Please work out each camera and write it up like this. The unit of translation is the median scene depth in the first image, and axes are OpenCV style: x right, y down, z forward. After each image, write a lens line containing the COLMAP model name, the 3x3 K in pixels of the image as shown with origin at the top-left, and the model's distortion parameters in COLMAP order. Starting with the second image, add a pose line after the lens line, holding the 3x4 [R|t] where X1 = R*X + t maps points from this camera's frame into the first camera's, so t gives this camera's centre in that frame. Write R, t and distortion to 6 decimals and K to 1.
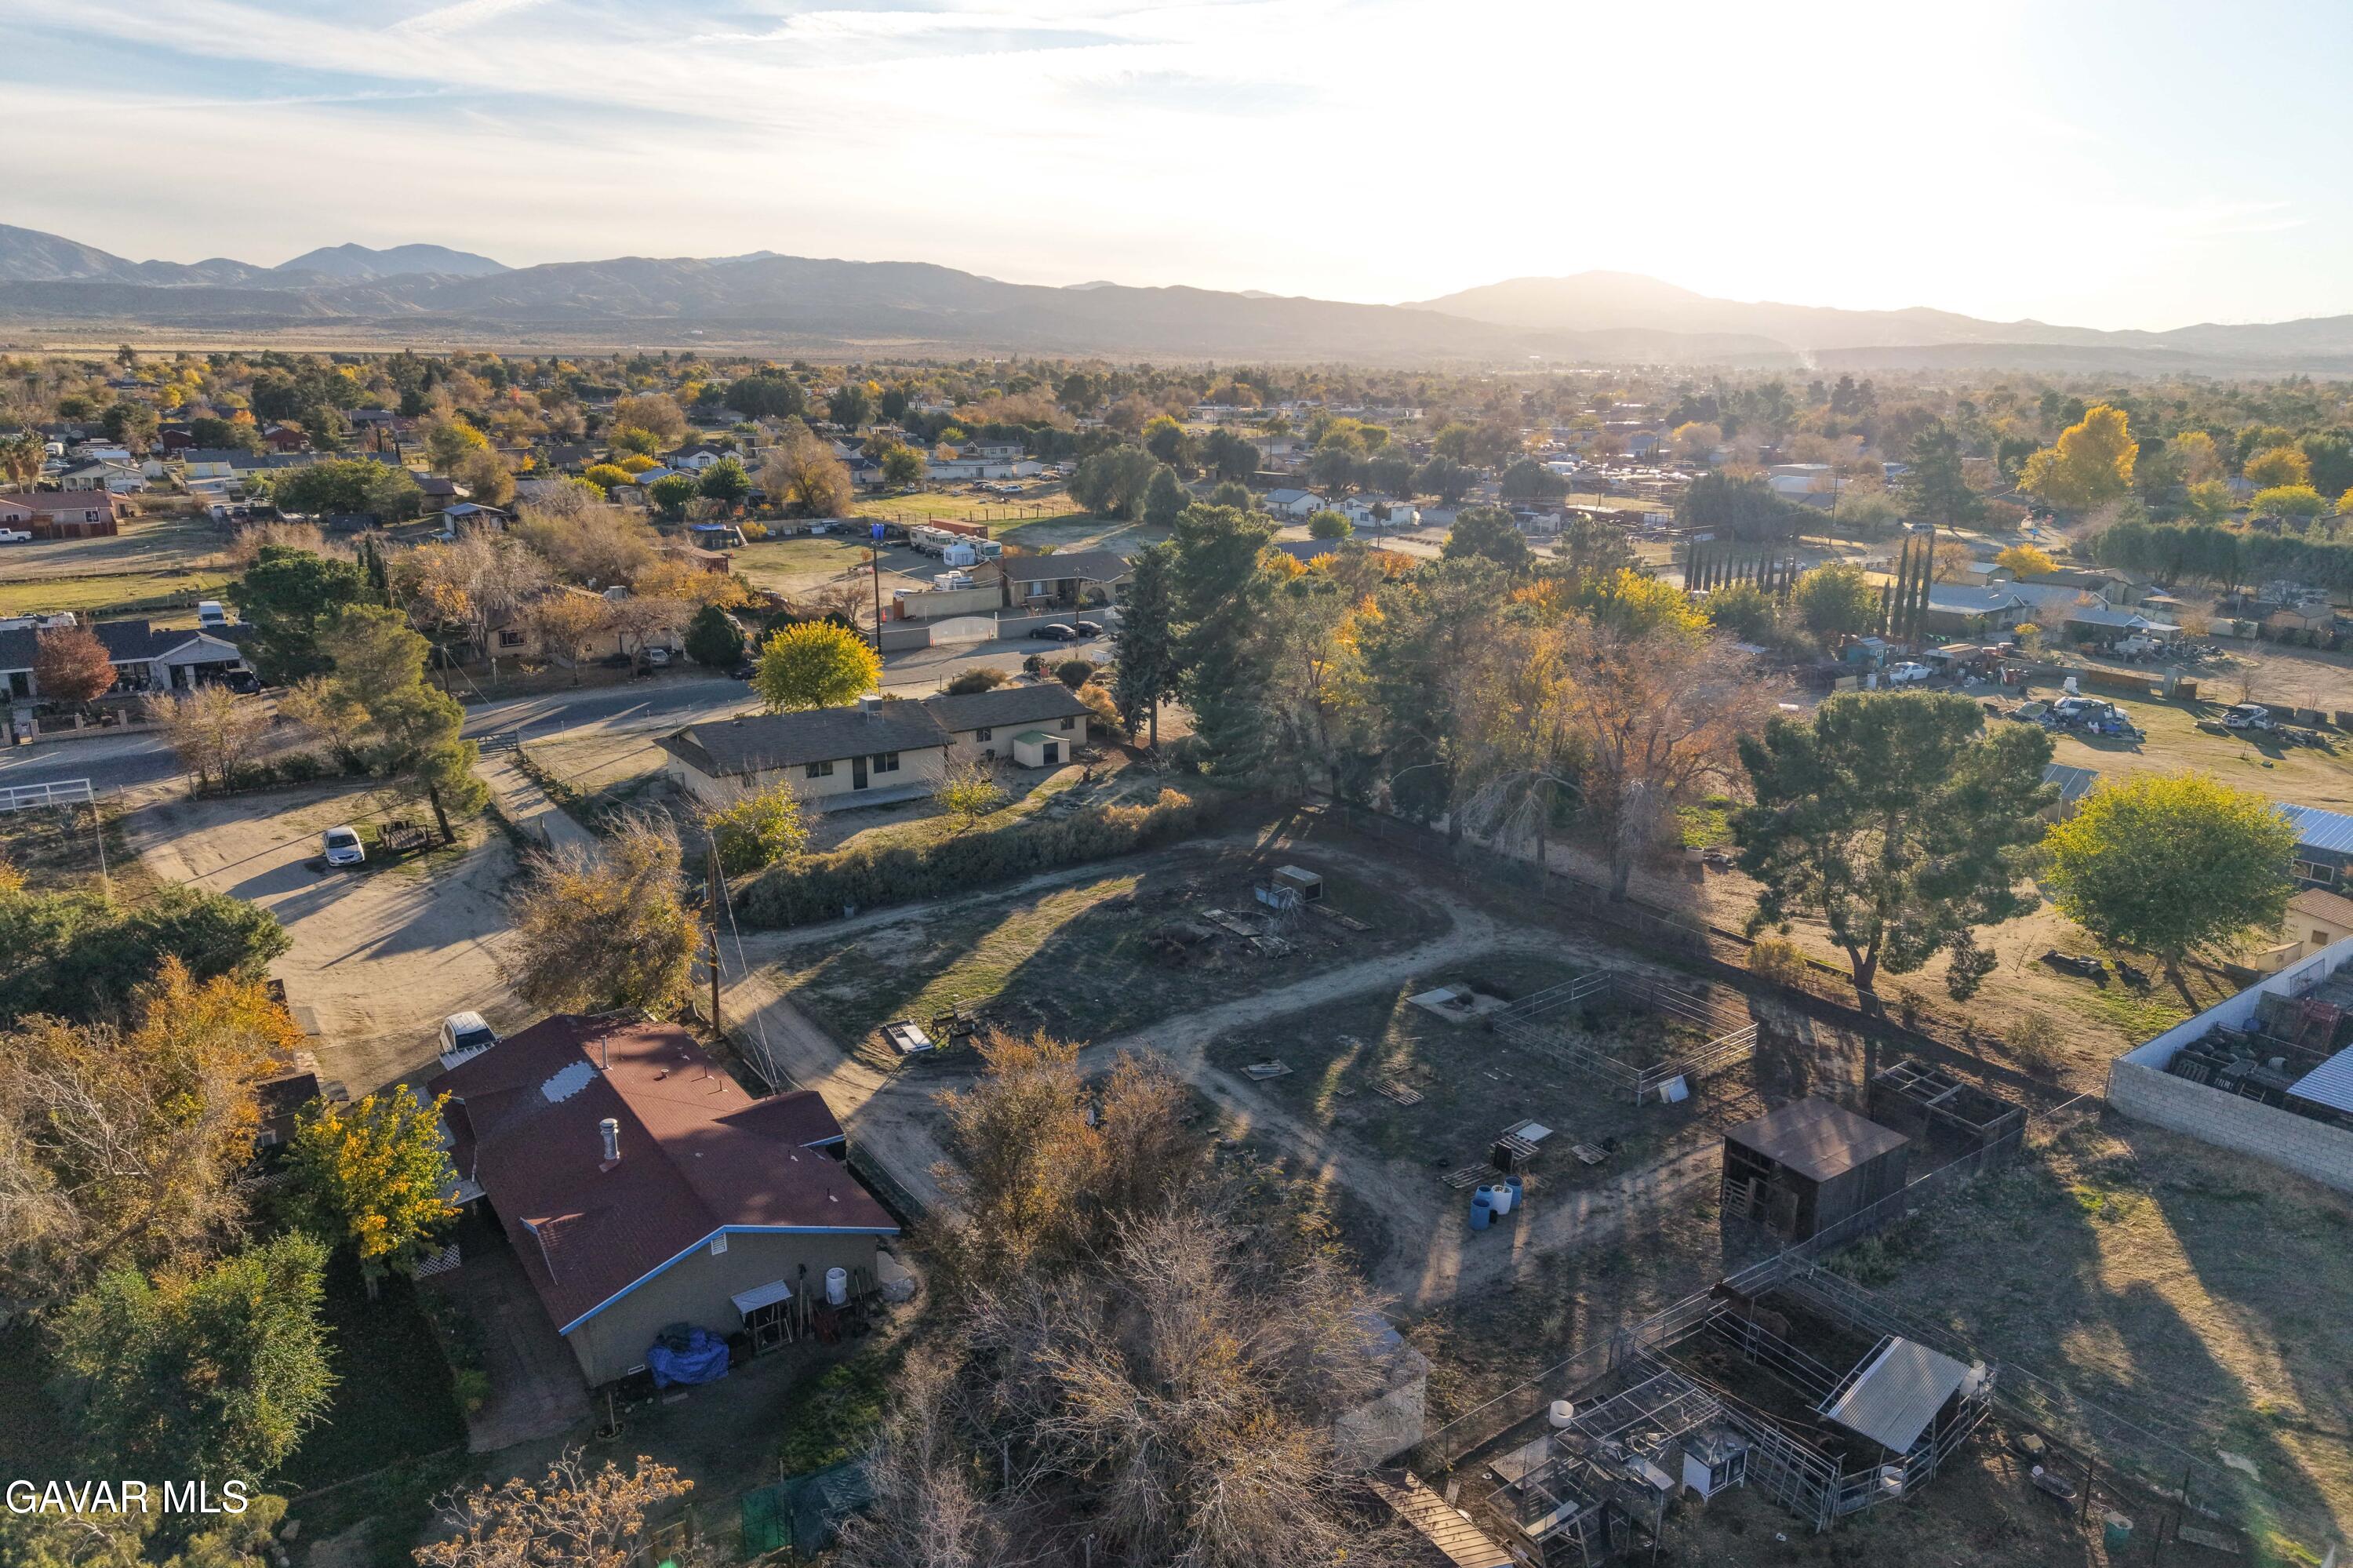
lens RADIAL K [[1578.1, 0, 1176.5], [0, 1578.1, 784.0], [0, 0, 1]] dist [0.011164, -0.002293]
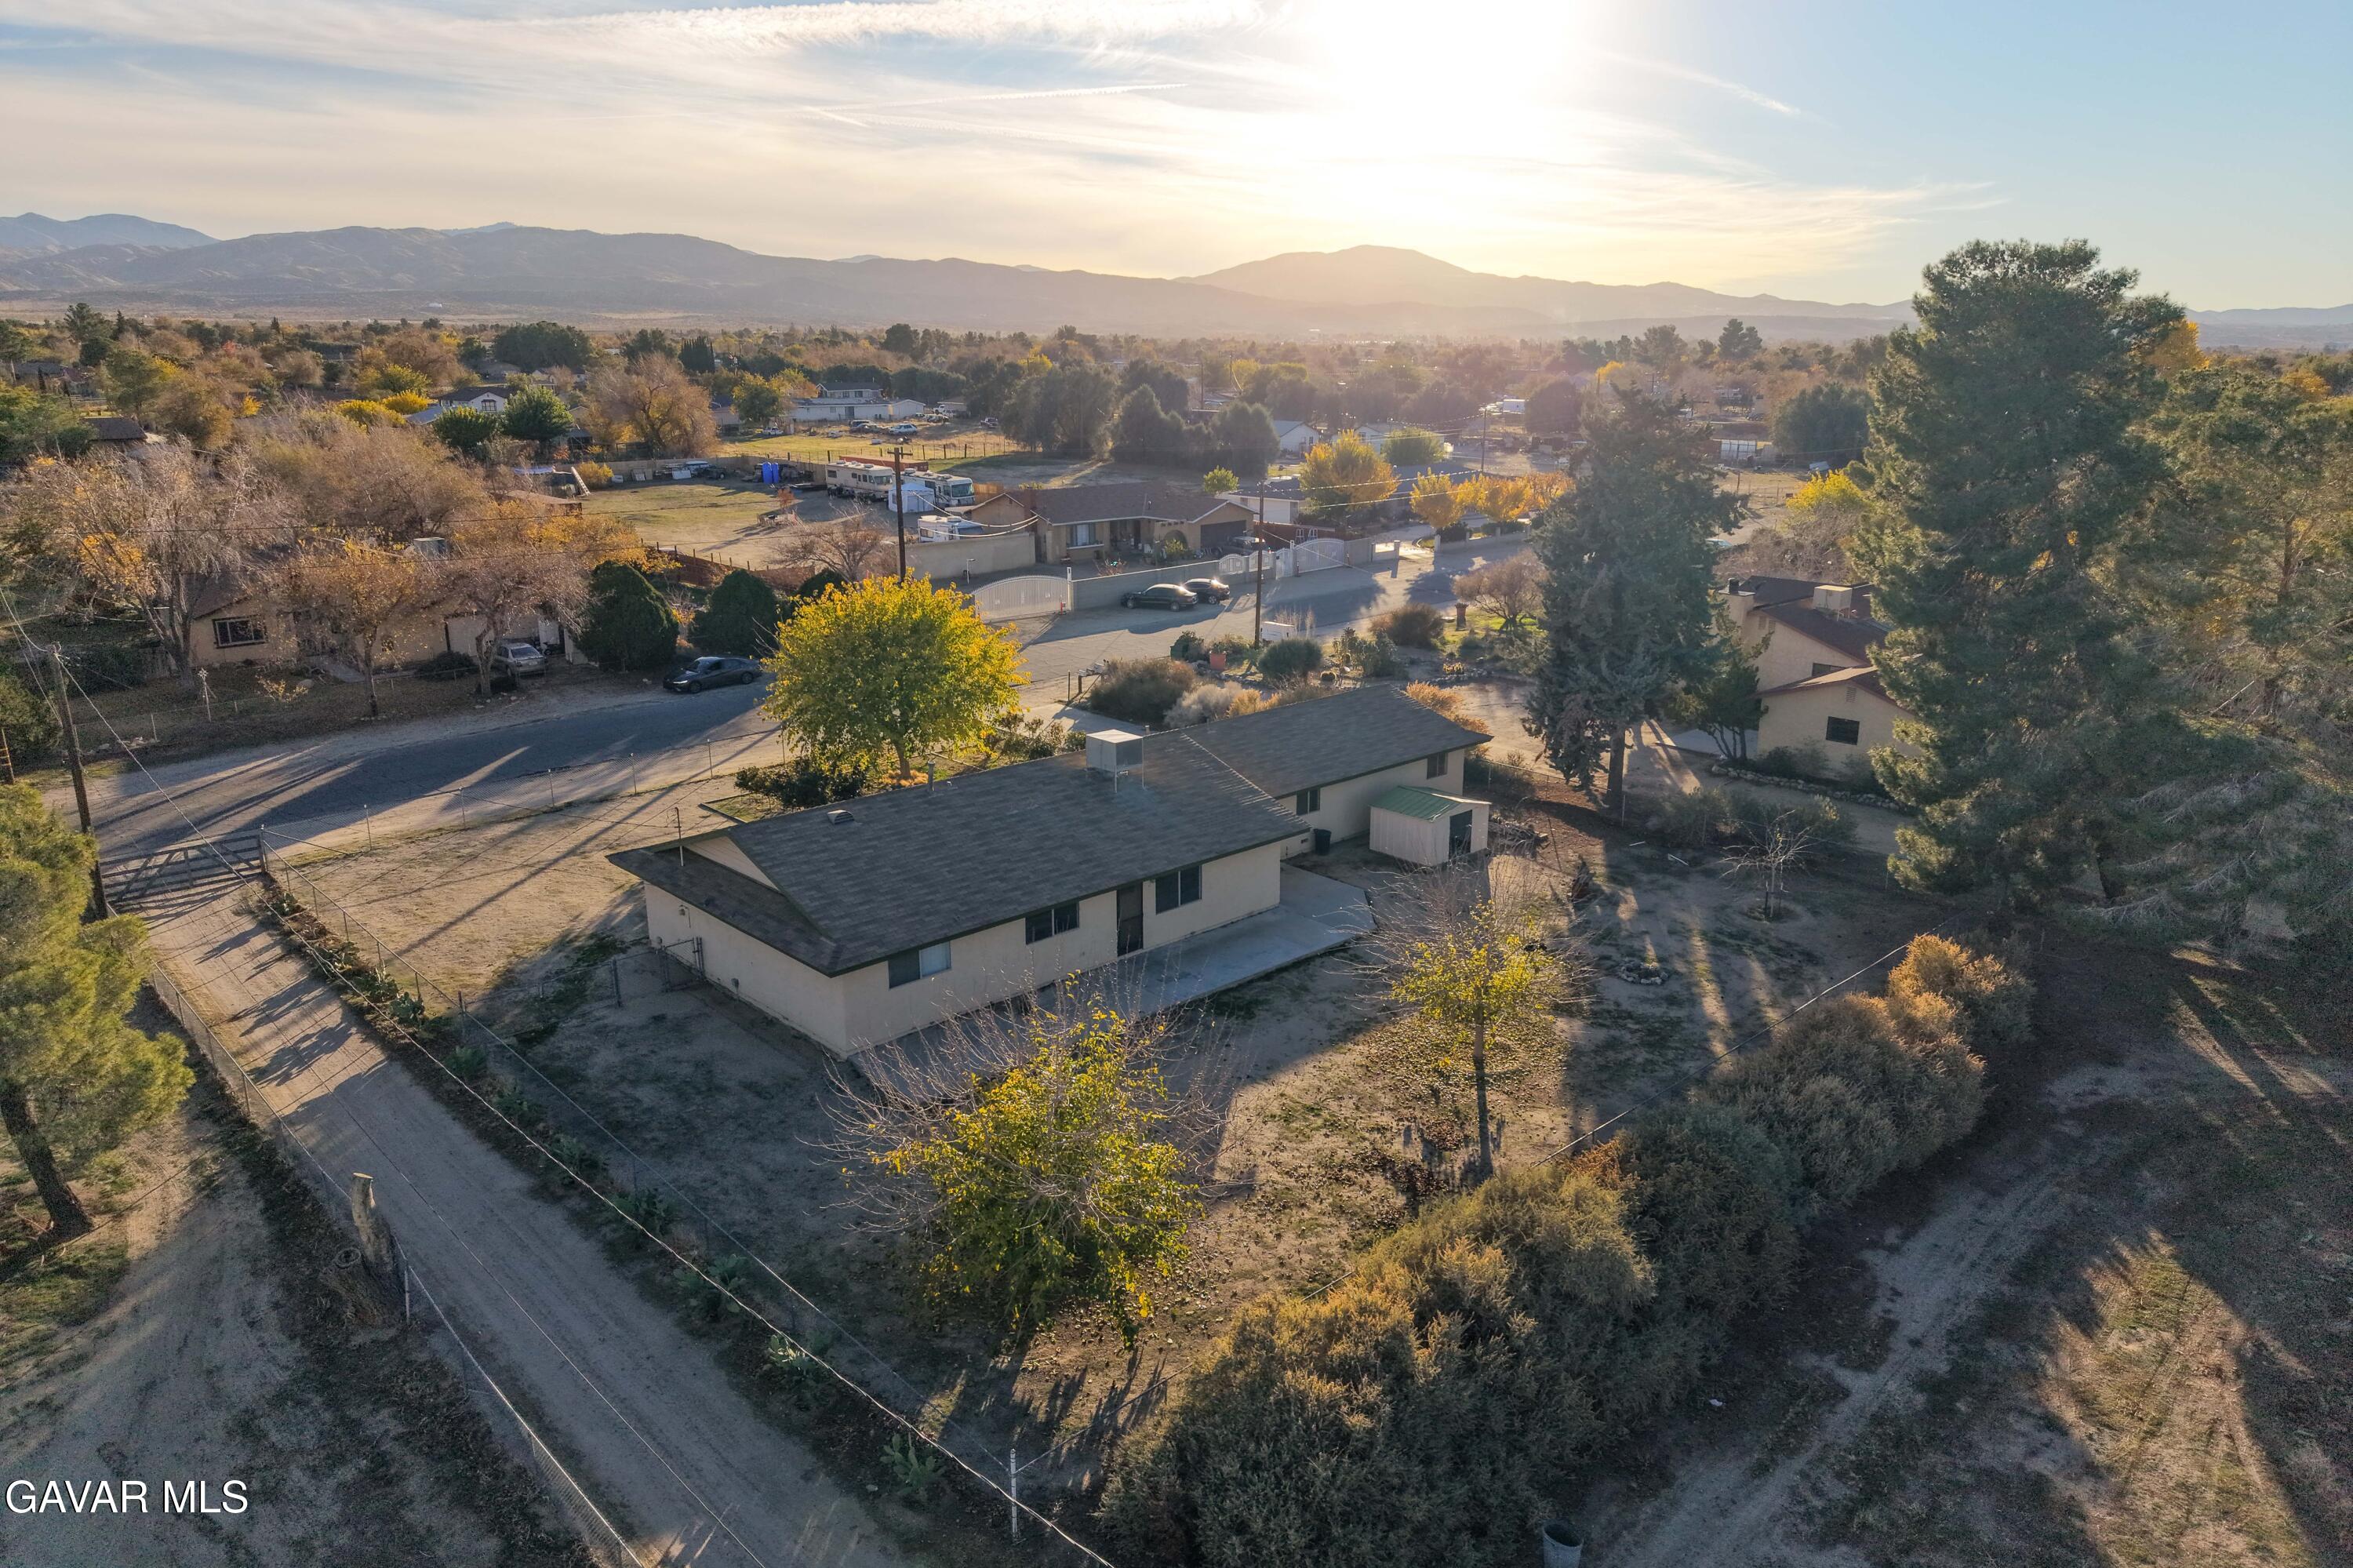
lens RADIAL K [[1578.1, 0, 1176.5], [0, 1578.1, 784.0], [0, 0, 1]] dist [0.011164, -0.002293]
pose [[0.990399, -0.042317, 0.131599, -0.204536], [0.040427, 0.999038, 0.017000, -0.041849], [-0.132192, -0.011517, 0.991157, 0.487664]]
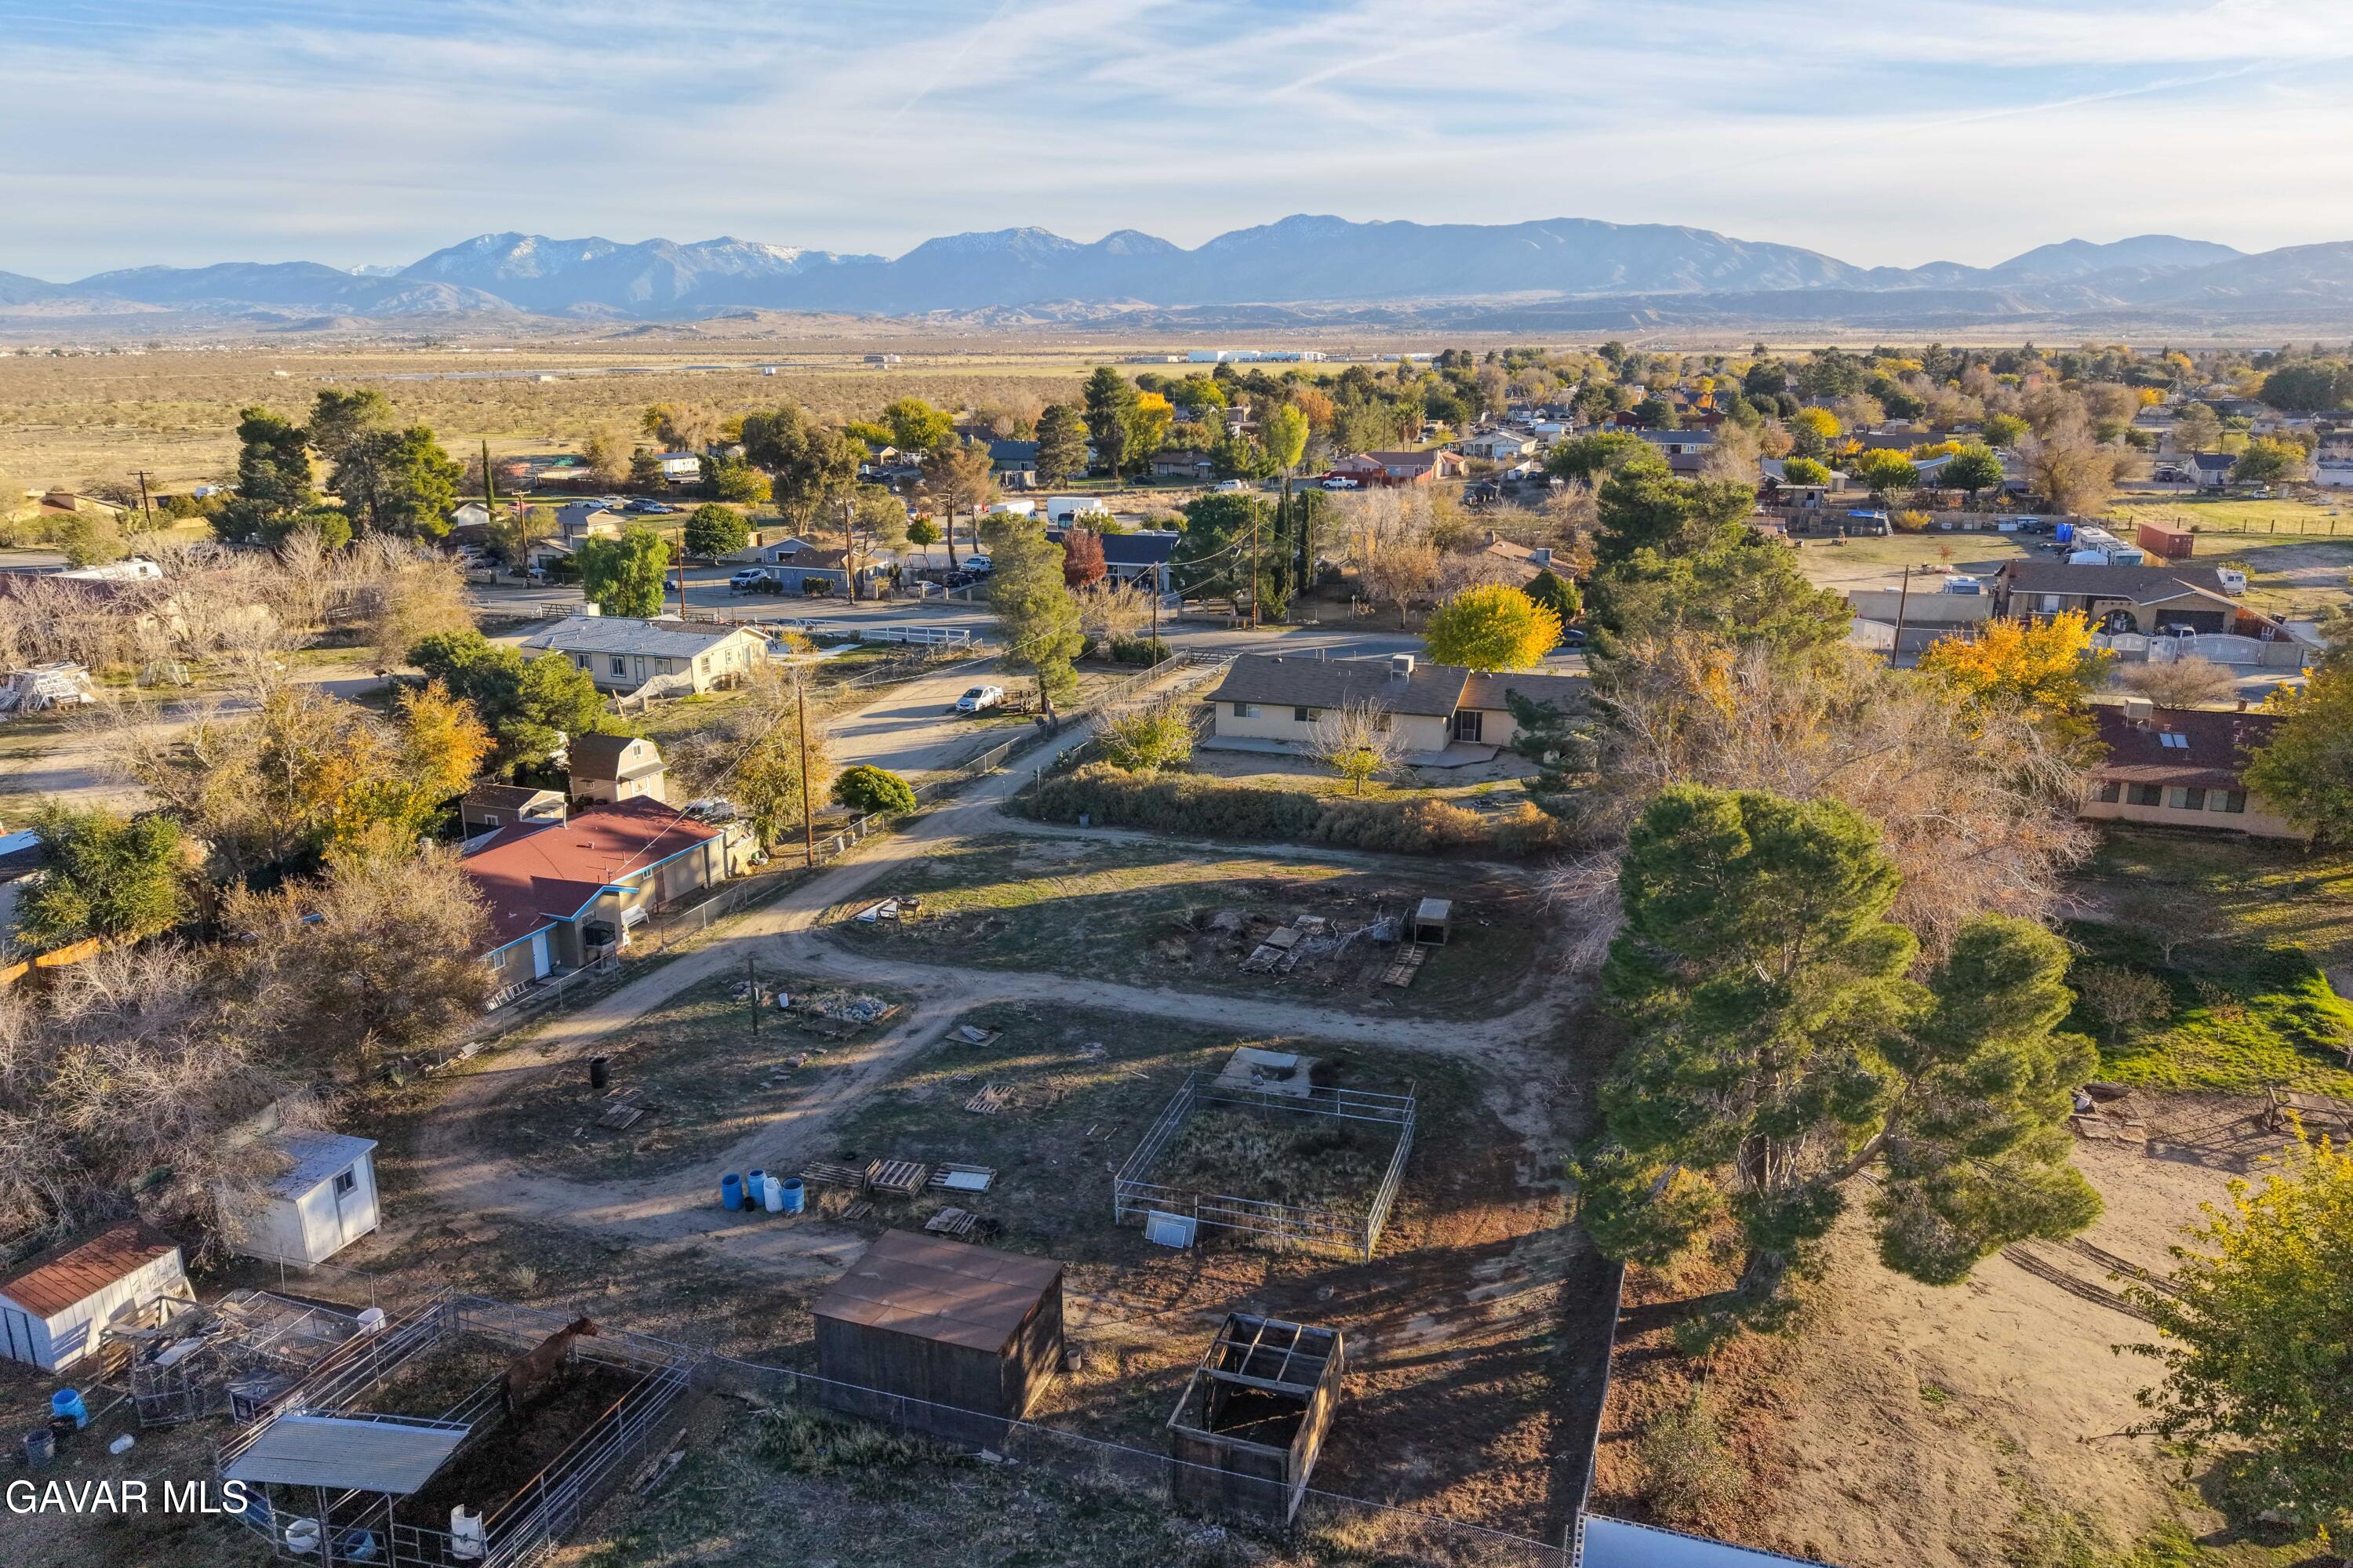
lens RADIAL K [[1578.1, 0, 1176.5], [0, 1578.1, 784.0], [0, 0, 1]] dist [0.011164, -0.002293]
pose [[0.579518, 0.207265, -0.788163, 0.434596], [-0.205951, 0.972974, 0.104435, -0.043884], [0.788507, 0.101801, 0.606542, 0.272022]]
